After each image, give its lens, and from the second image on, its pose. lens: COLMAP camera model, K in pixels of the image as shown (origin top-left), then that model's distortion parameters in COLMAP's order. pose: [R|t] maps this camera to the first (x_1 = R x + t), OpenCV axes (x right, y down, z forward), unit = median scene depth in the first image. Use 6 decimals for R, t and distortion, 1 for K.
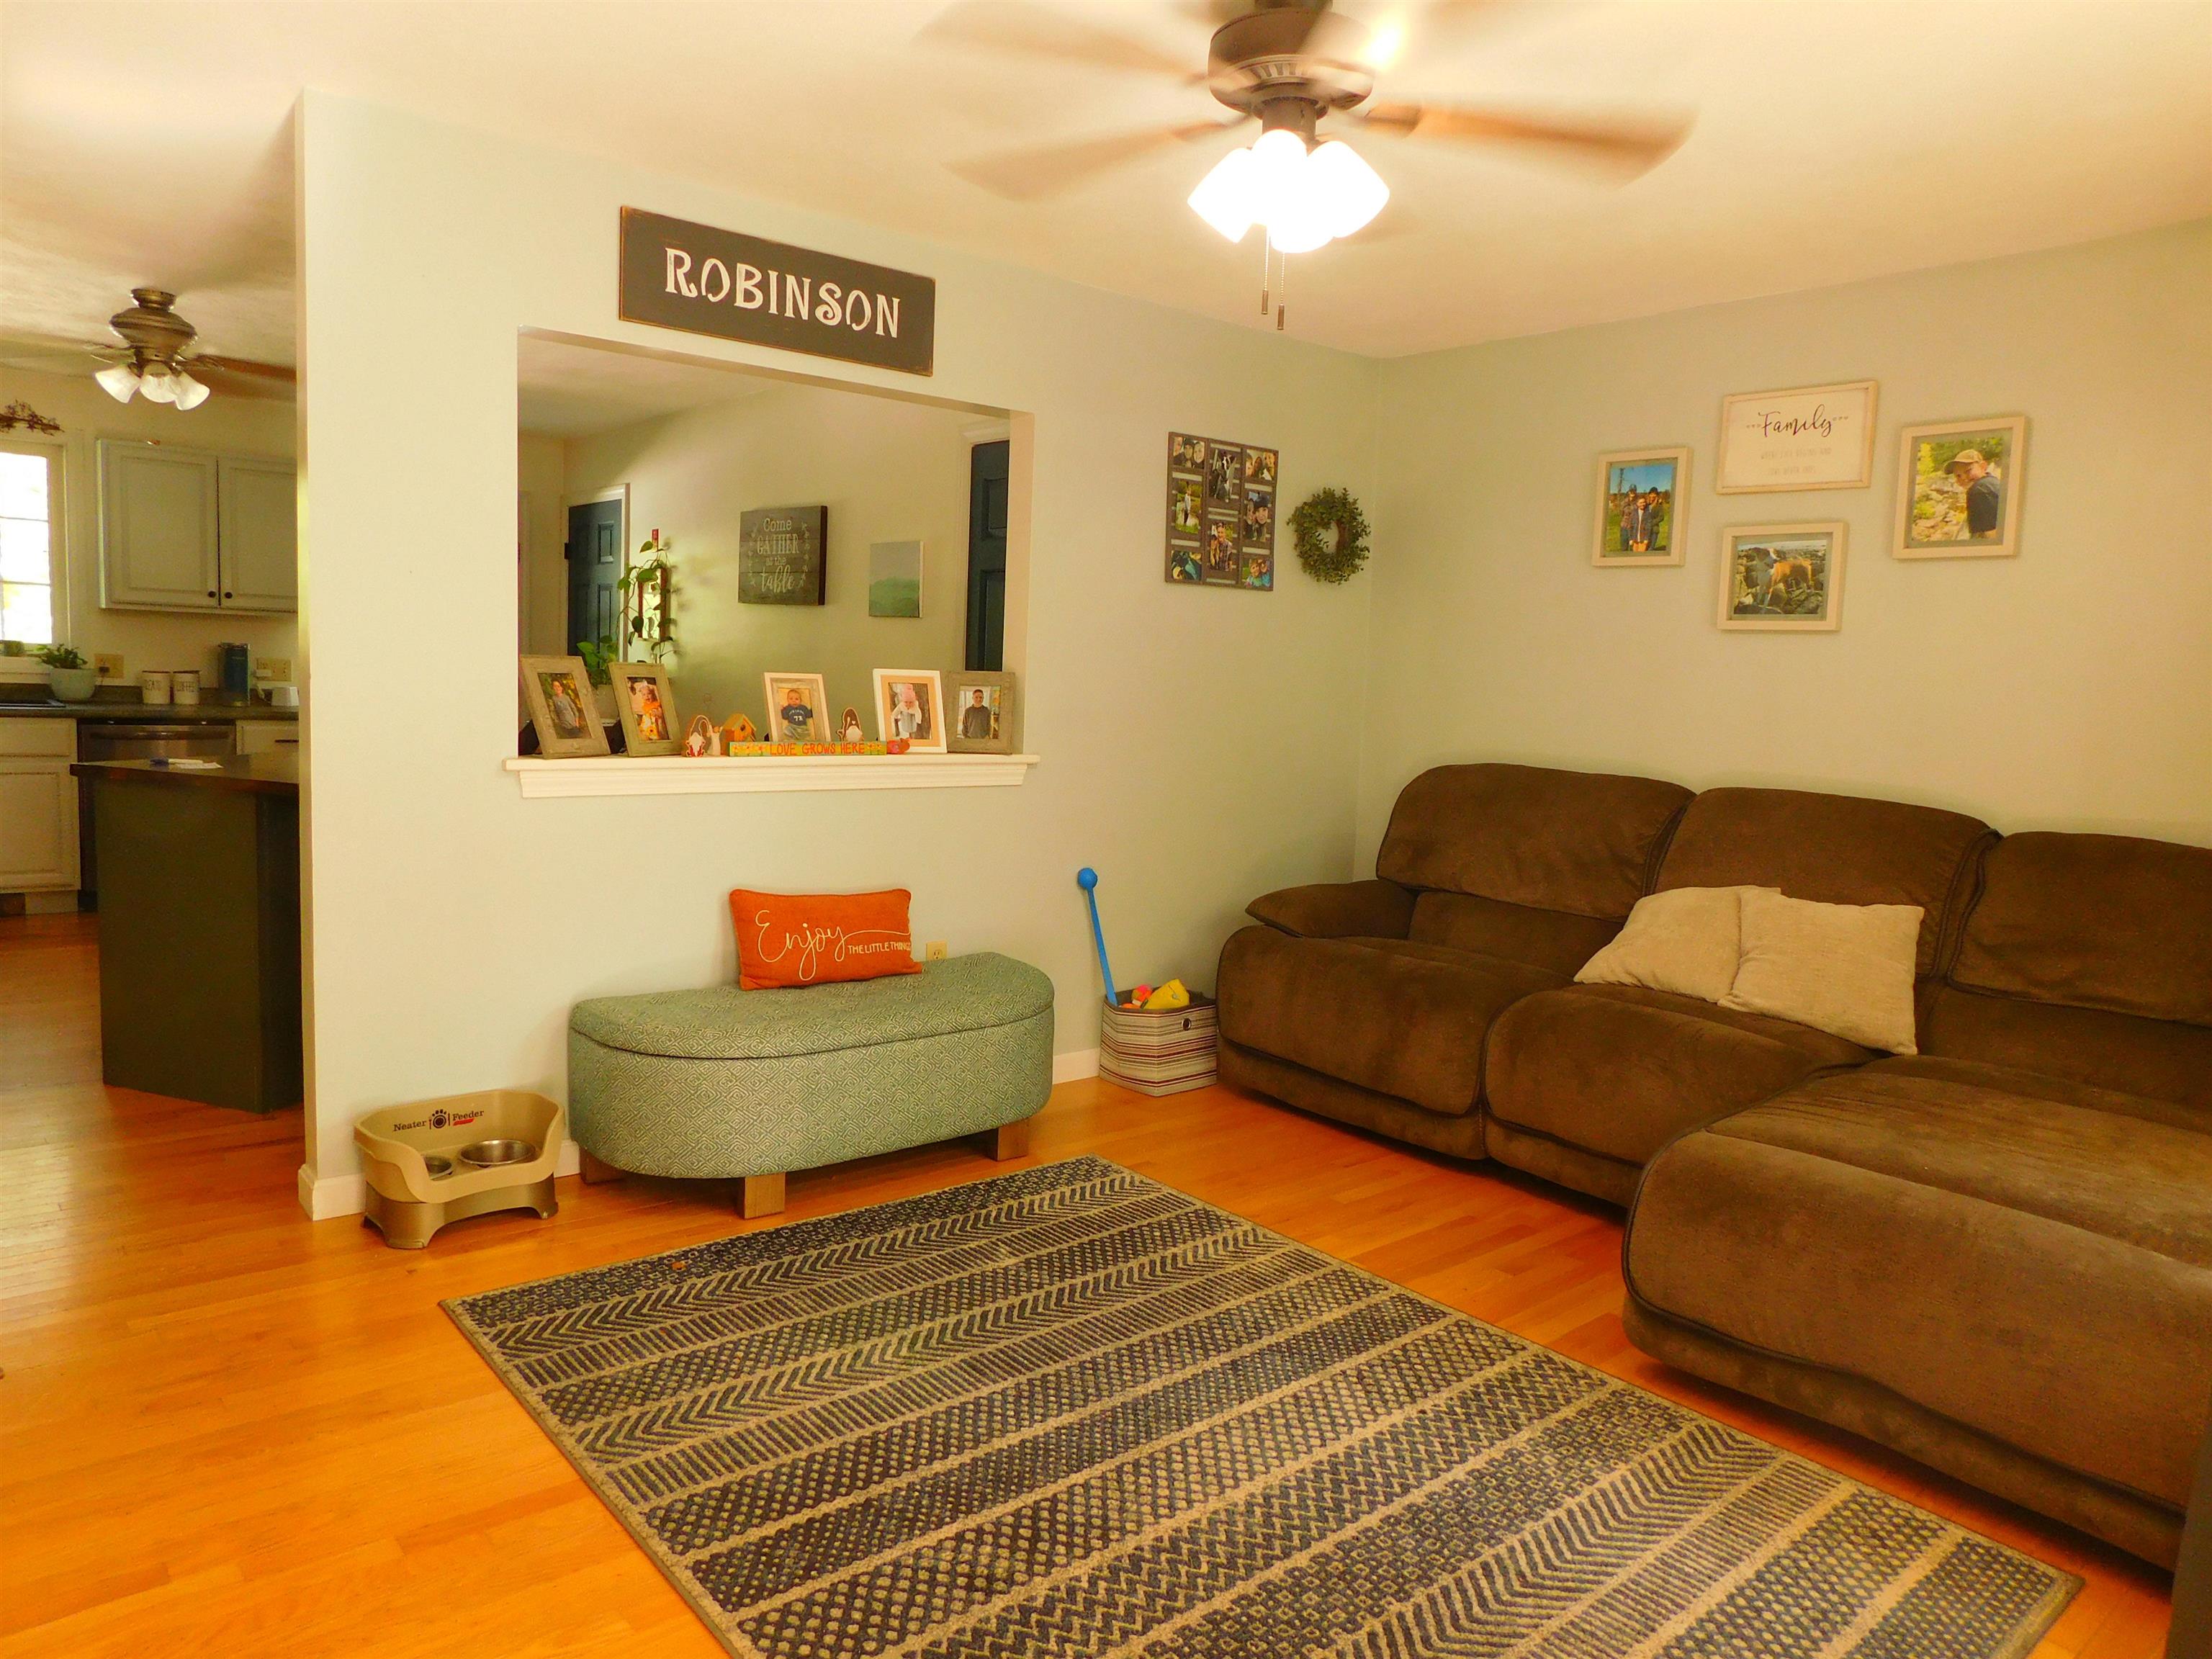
lens RADIAL K [[1462.8, 0, 1092.4], [0, 1462.8, 830.0], [0, 0, 1]] dist [-0.087156, 0.090491]
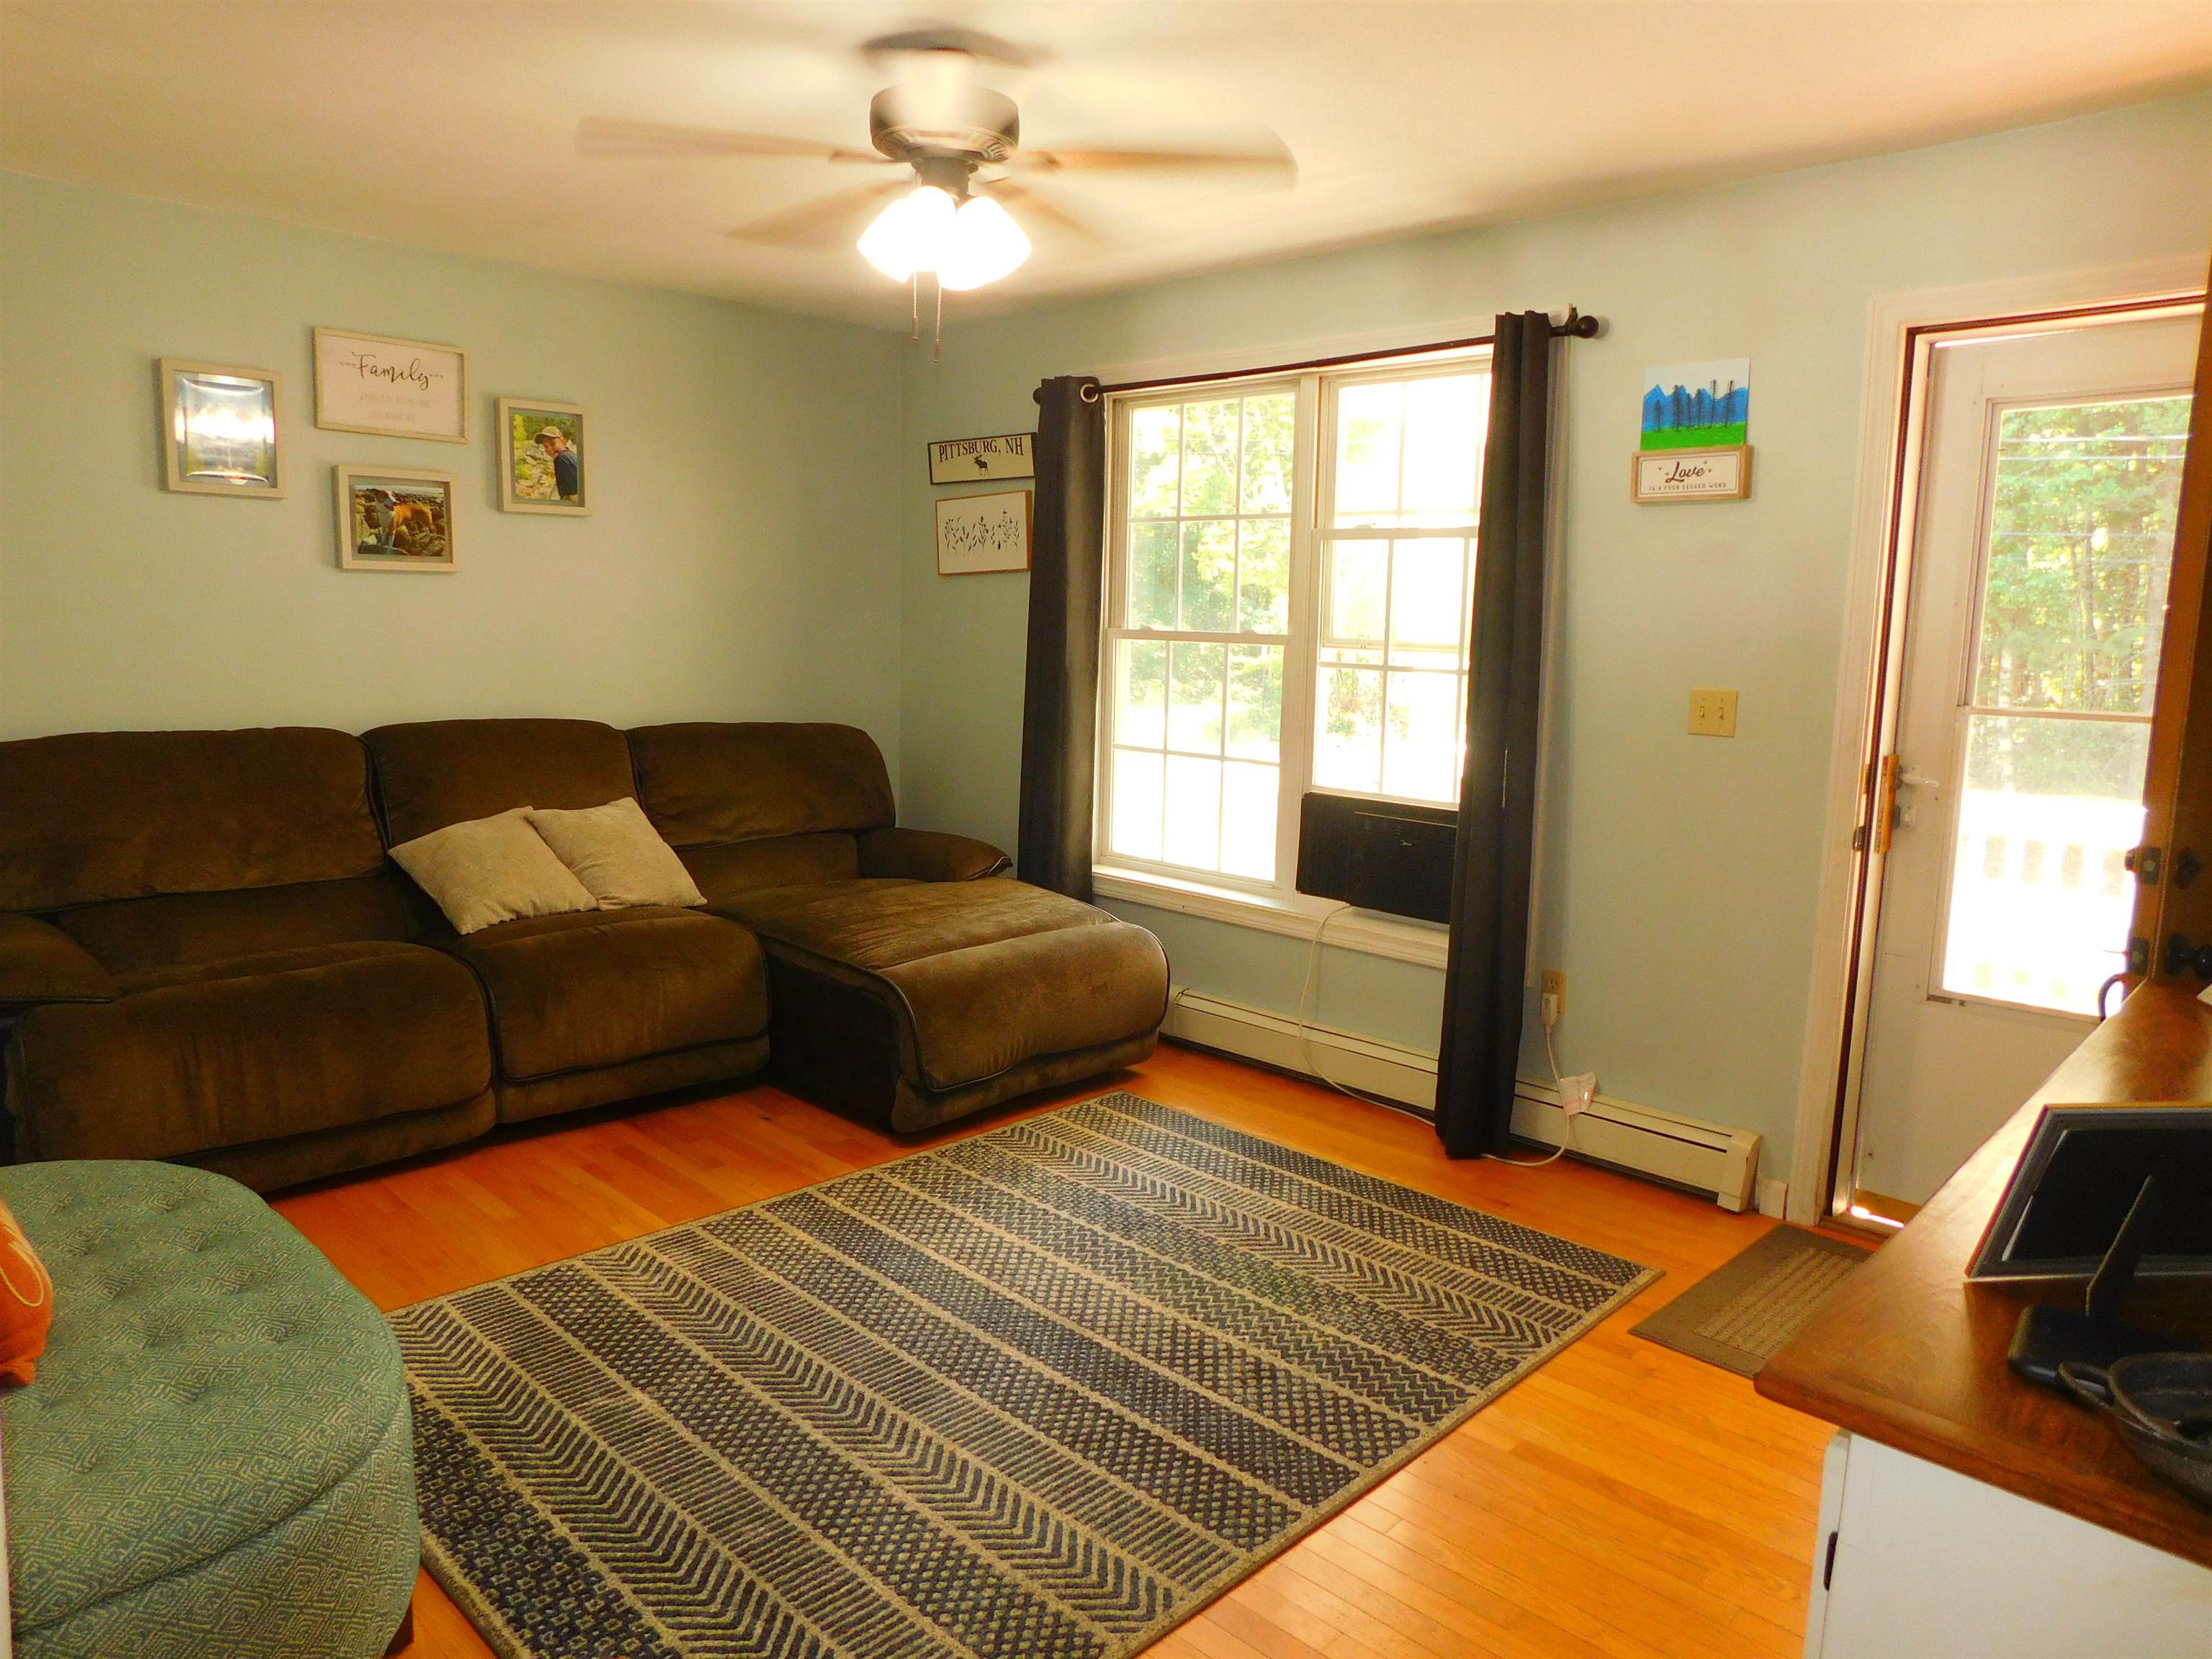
lens RADIAL K [[1462.8, 0, 1092.4], [0, 1462.8, 830.0], [0, 0, 1]] dist [-0.087156, 0.090491]
pose [[-0.089531, -0.193707, 0.976966, -0.901261], [0.079471, 0.976388, 0.200876, -0.178669], [-0.992808, 0.095625, -0.072023, 0.850713]]
